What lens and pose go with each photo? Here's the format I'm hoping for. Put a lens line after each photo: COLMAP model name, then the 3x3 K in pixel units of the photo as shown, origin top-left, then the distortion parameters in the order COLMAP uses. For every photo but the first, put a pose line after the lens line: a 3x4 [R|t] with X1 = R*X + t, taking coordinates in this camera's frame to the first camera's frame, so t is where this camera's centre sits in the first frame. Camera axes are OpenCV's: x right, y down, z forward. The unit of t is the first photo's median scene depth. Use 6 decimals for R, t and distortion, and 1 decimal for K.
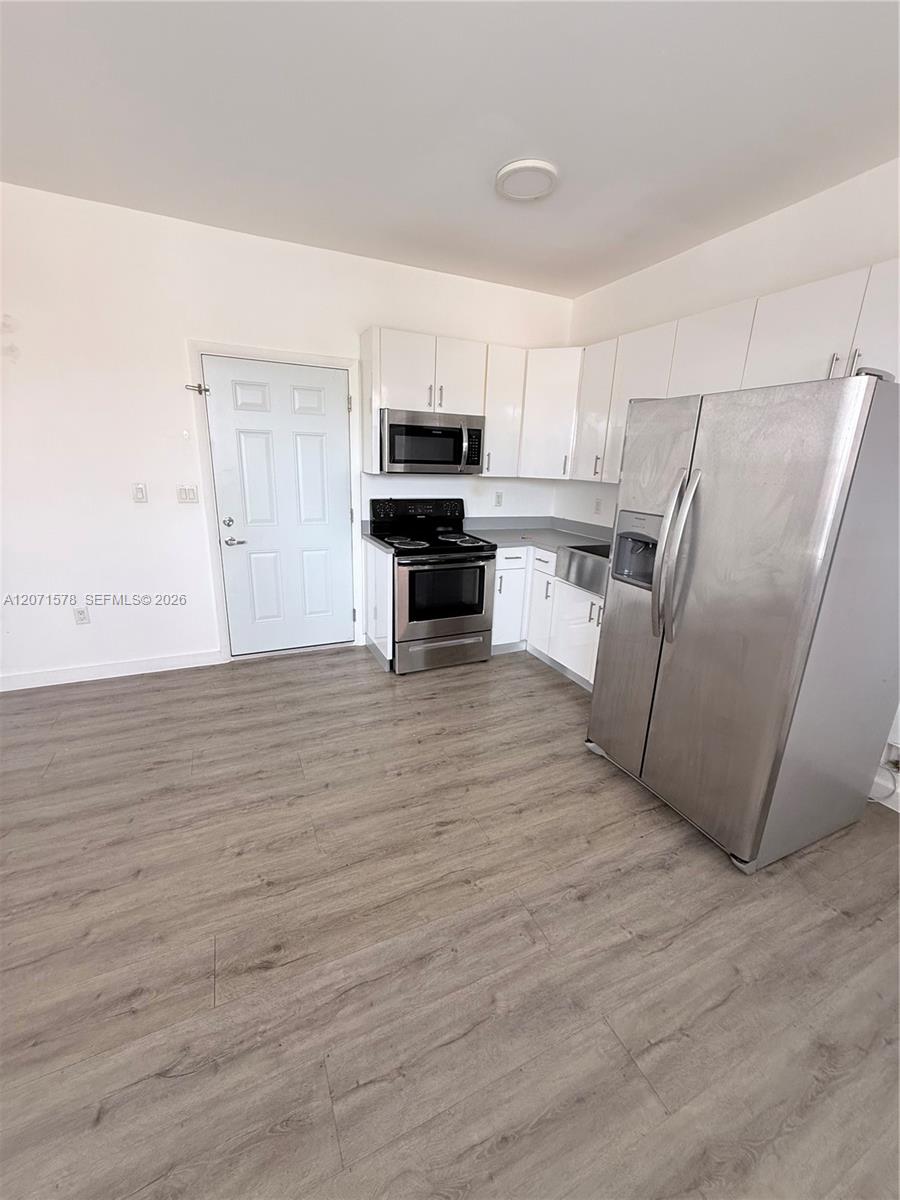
lens RADIAL K [[477.8, 0, 451.6], [0, 477.8, 594.9], [0, 0, 1]] dist [-0.000145, 0.000063]
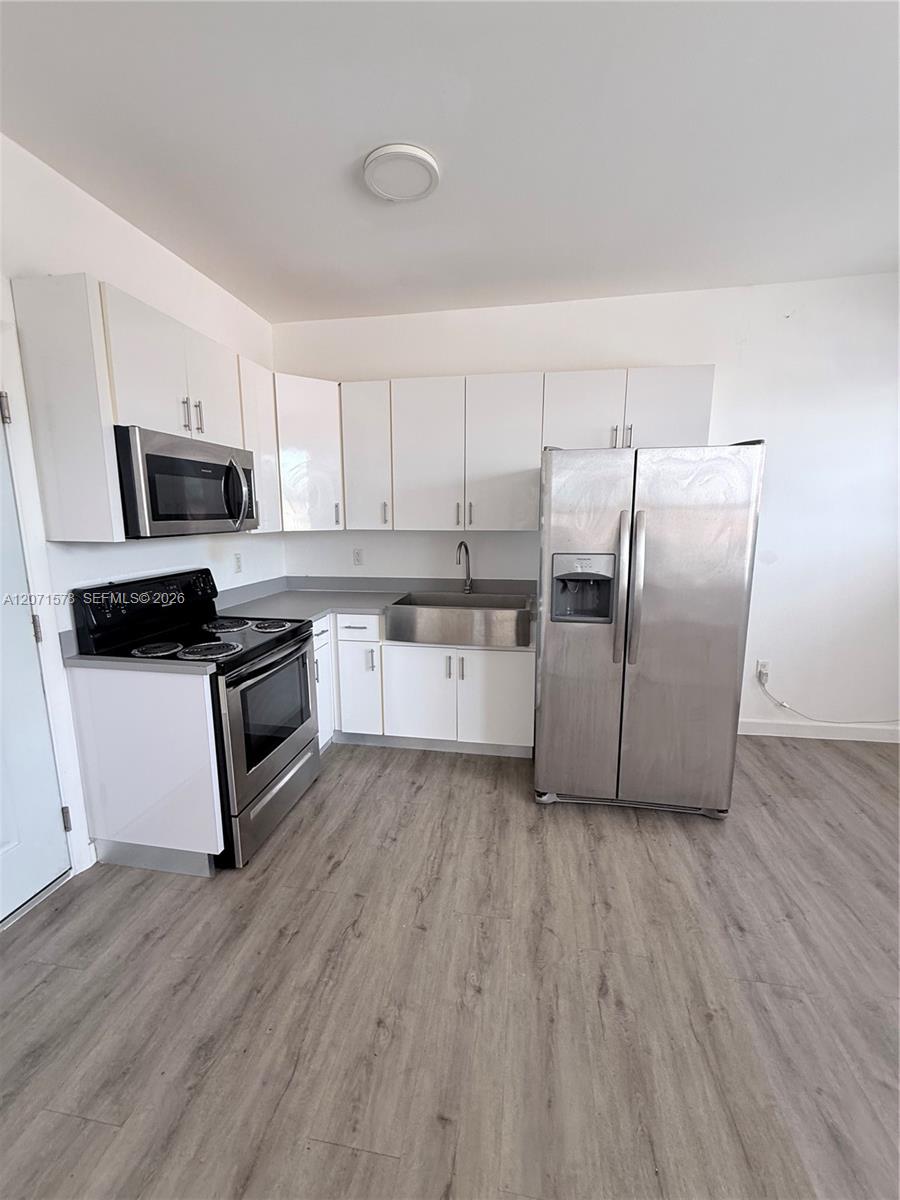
lens RADIAL K [[477.8, 0, 451.6], [0, 477.8, 594.9], [0, 0, 1]] dist [-0.000145, 0.000063]
pose [[0.563938, -0.172609, 0.807577, -0.543837], [0.246357, 0.968548, 0.034980, -0.166094], [-0.788214, 0.179226, 0.588725, 0.542006]]
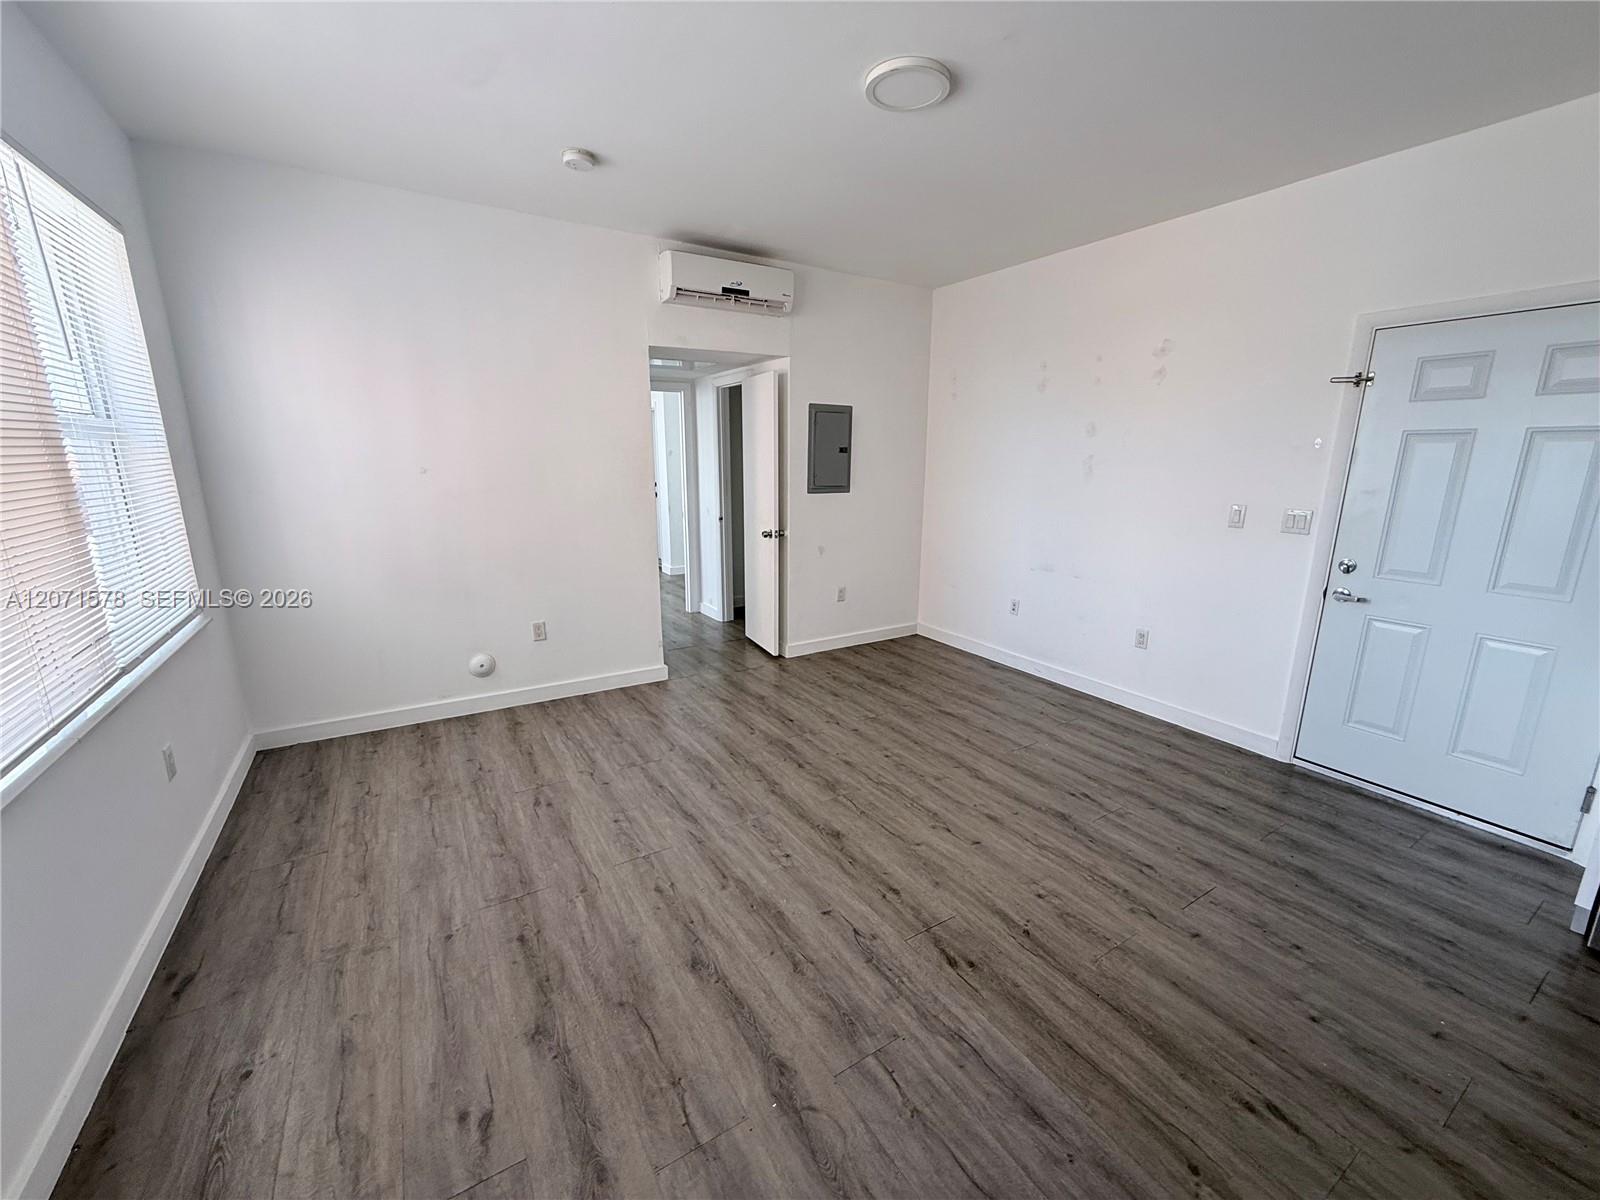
lens RADIAL K [[637.0, 0, 794.3], [0, 637.0, 597.3], [0, 0, 1]] dist [-0.000145, 0.000063]
pose [[0.116116, 0.184768, -0.975898, 0.452693], [-0.272607, 0.950741, 0.147569, -0.042834], [0.955093, 0.248902, 0.160766, 0.160776]]
